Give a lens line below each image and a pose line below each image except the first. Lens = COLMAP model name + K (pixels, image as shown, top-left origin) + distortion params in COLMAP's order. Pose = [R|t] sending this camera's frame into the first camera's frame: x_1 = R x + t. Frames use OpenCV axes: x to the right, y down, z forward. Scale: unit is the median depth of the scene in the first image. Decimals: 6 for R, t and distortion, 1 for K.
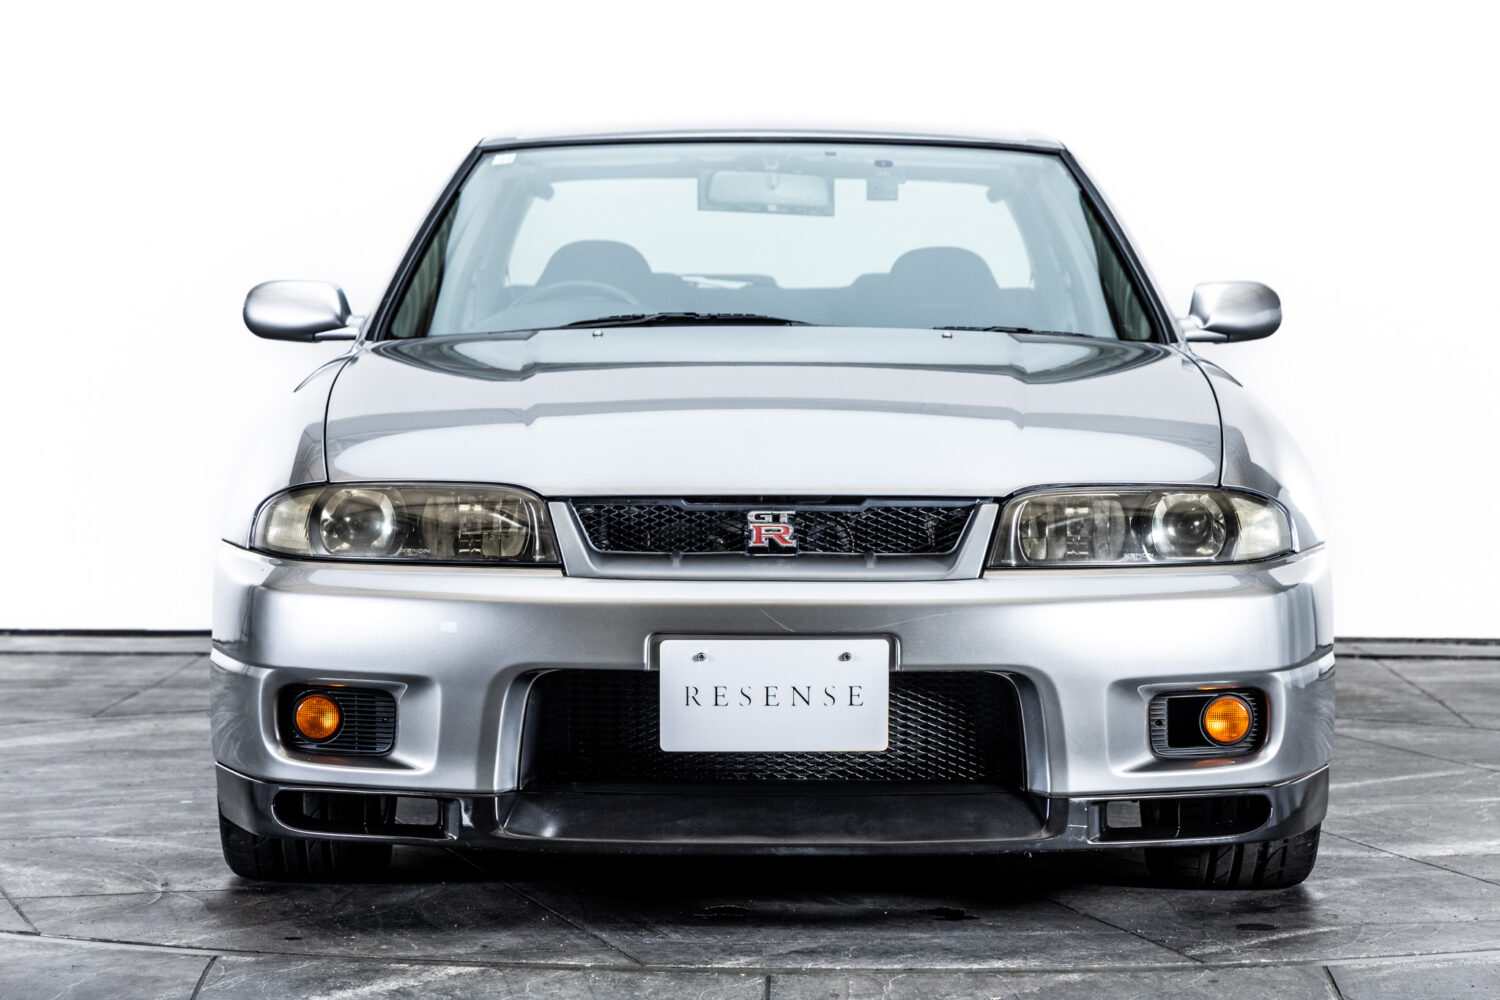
lens RADIAL K [[4685.6, 0, 750.0], [0, 4685.6, 500.0], [0, 0, 1]] dist [-0.112123, -1.280670]
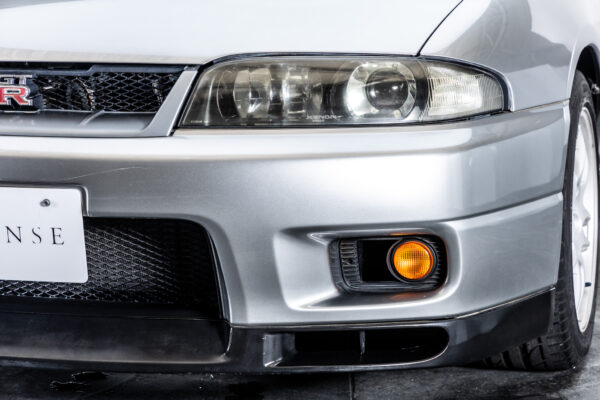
lens RADIAL K [[1628.8, 0, 300.0], [0, 1628.8, 200.0], [0, 0, 1]] dist [0.012932, 0.448066]
pose [[0.960491, 0.031873, -0.276480, 0.188911], [-0.004366, 0.995024, 0.099541, -0.007496], [0.278277, -0.094401, 0.955851, 0.621518]]
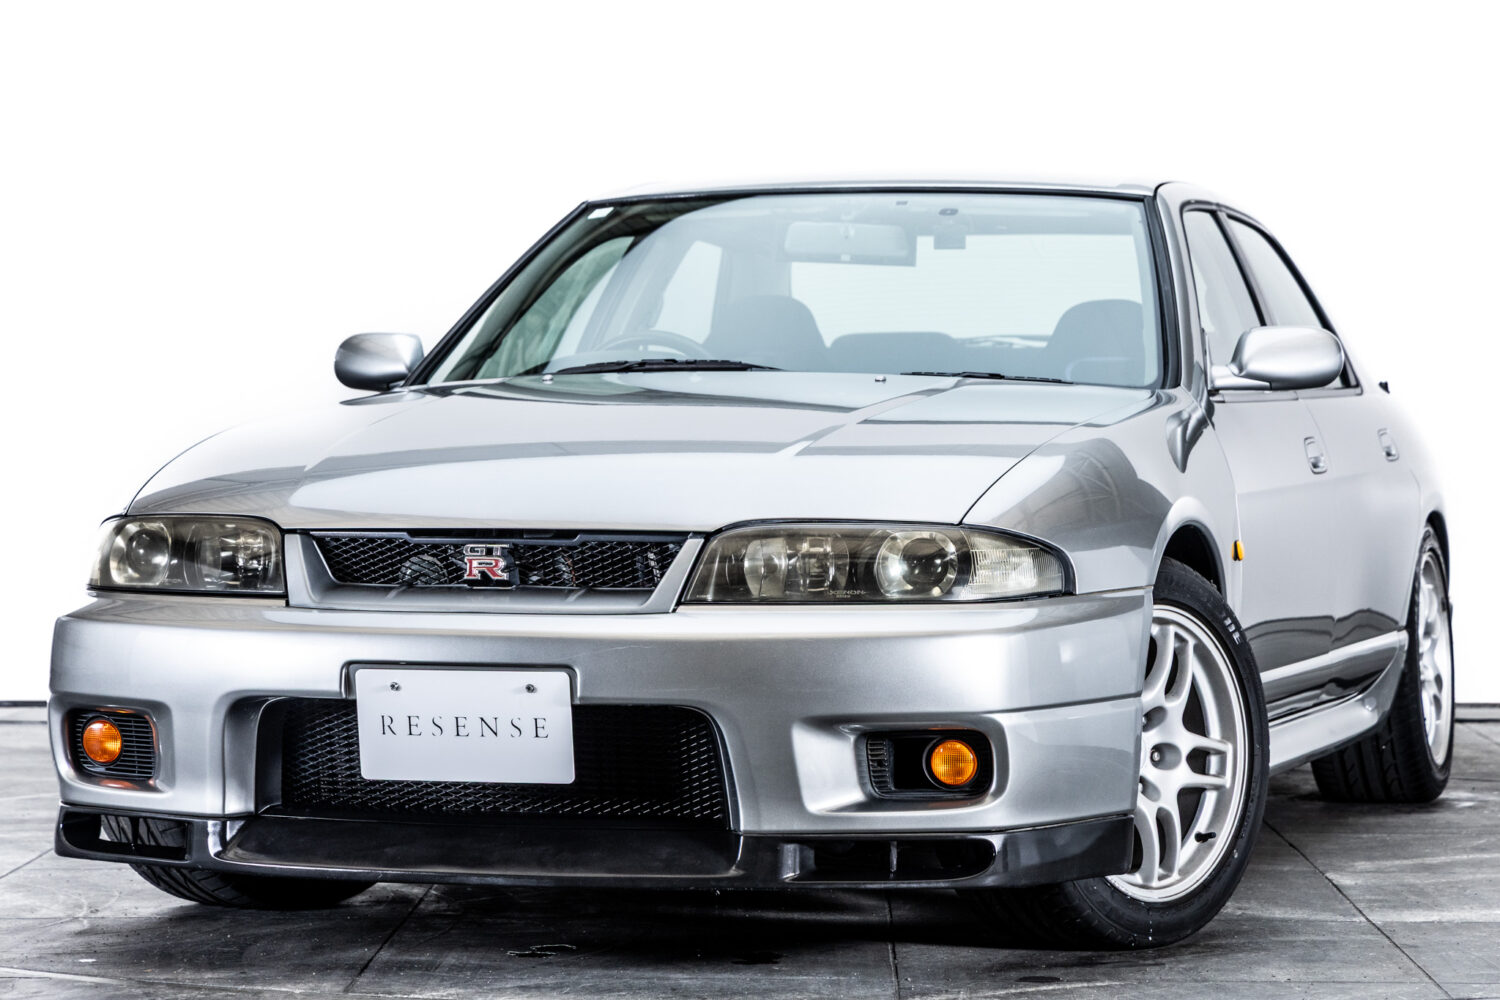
lens RADIAL K [[4685.6, 0, 750.0], [0, 4685.6, 500.0], [0, 0, 1]] dist [-0.112123, -1.280670]
pose [[0.957223, 0.003688, -0.289329, 0.350310], [-0.010314, 0.999718, -0.021379, 0.013769], [0.289169, 0.023448, 0.956991, 0.050447]]
